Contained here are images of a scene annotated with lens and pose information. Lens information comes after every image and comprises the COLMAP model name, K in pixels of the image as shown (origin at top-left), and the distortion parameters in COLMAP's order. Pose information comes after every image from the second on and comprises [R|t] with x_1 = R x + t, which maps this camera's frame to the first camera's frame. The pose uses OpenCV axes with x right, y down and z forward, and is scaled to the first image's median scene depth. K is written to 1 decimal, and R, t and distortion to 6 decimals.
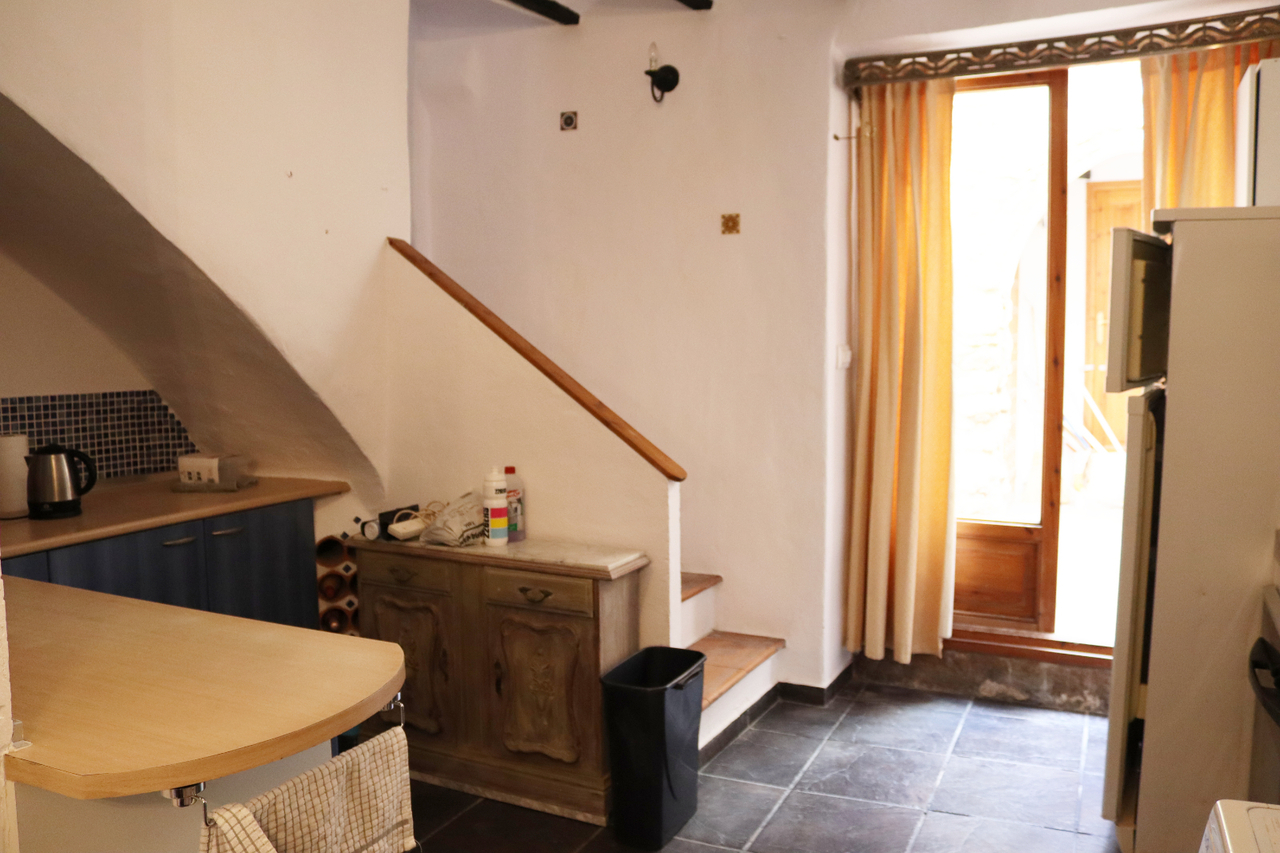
lens RADIAL K [[1056.1, 0, 631.2], [0, 1056.1, 434.0], [0, 0, 1]] dist [-0.133593, 0.095594]
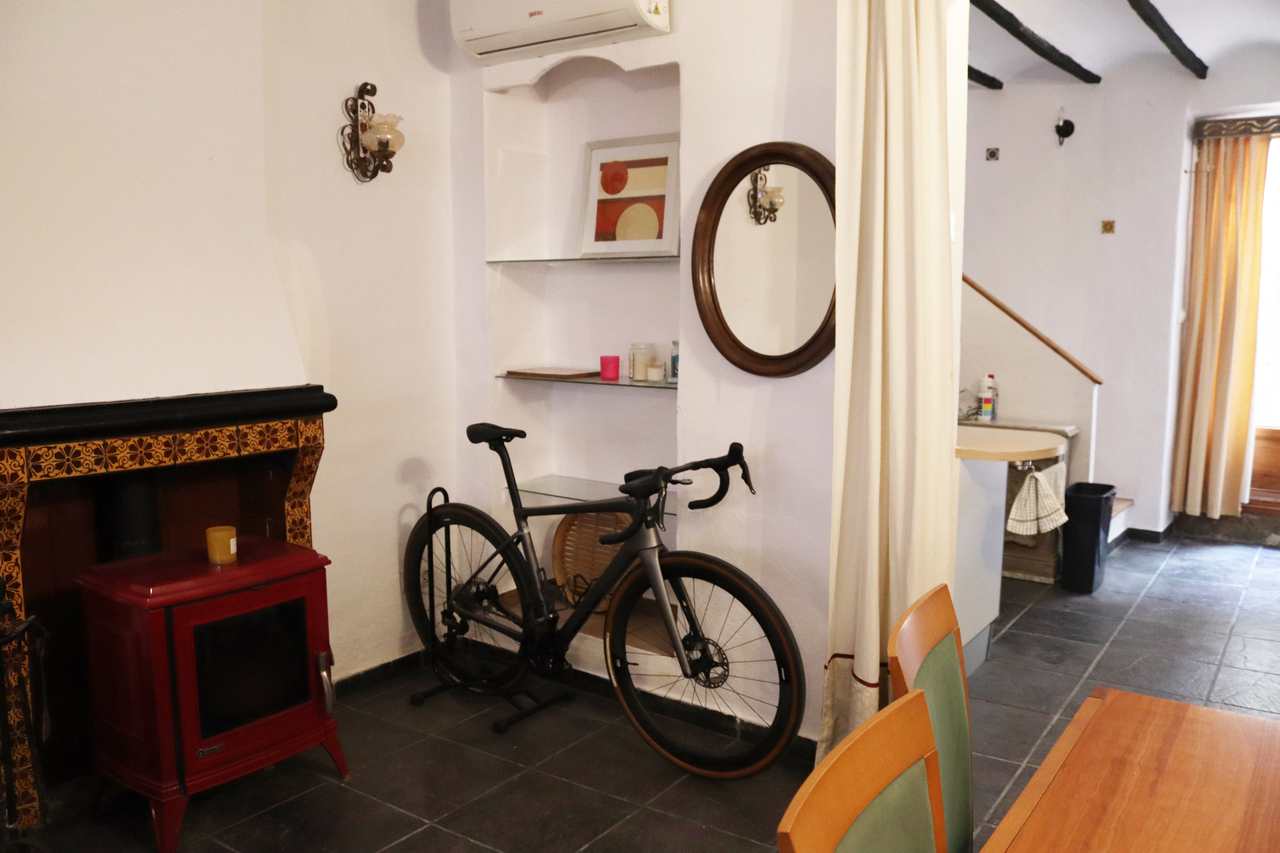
lens RADIAL K [[1056.1, 0, 635.2], [0, 1056.1, 428.3], [0, 0, 1]] dist [-0.133593, 0.095594]
pose [[0.985732, 0.034808, -0.164686, -0.336844], [-0.030124, 0.999070, 0.030851, 0.069865], [0.165607, -0.025449, 0.985863, -0.613678]]
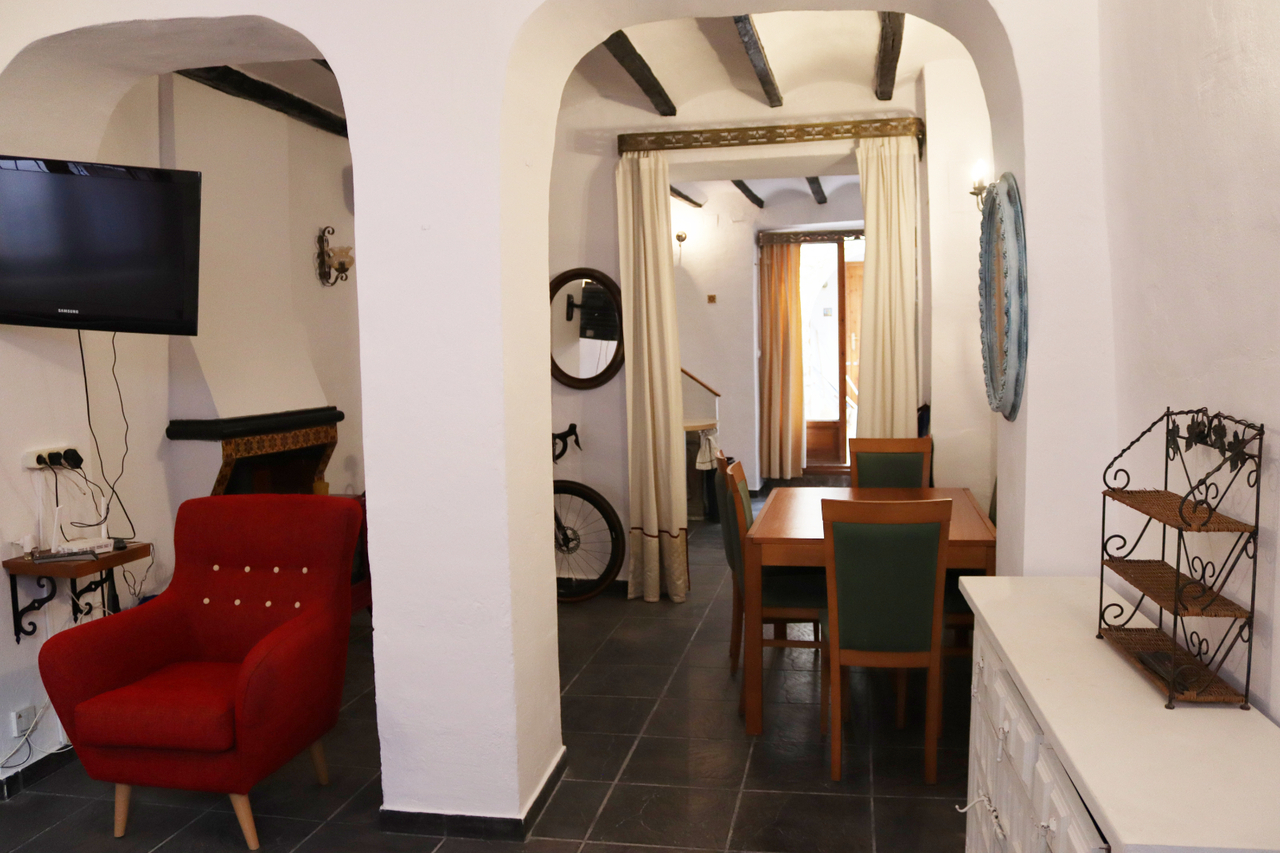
lens RADIAL K [[1056.1, 0, 643.0], [0, 1056.1, 421.5], [0, 0, 1]] dist [-0.133593, 0.095594]
pose [[0.971056, -0.029529, 0.237018, -0.654198], [0.037234, 0.998911, -0.028097, 0.145905], [-0.235930, 0.036109, 0.971099, -1.326629]]
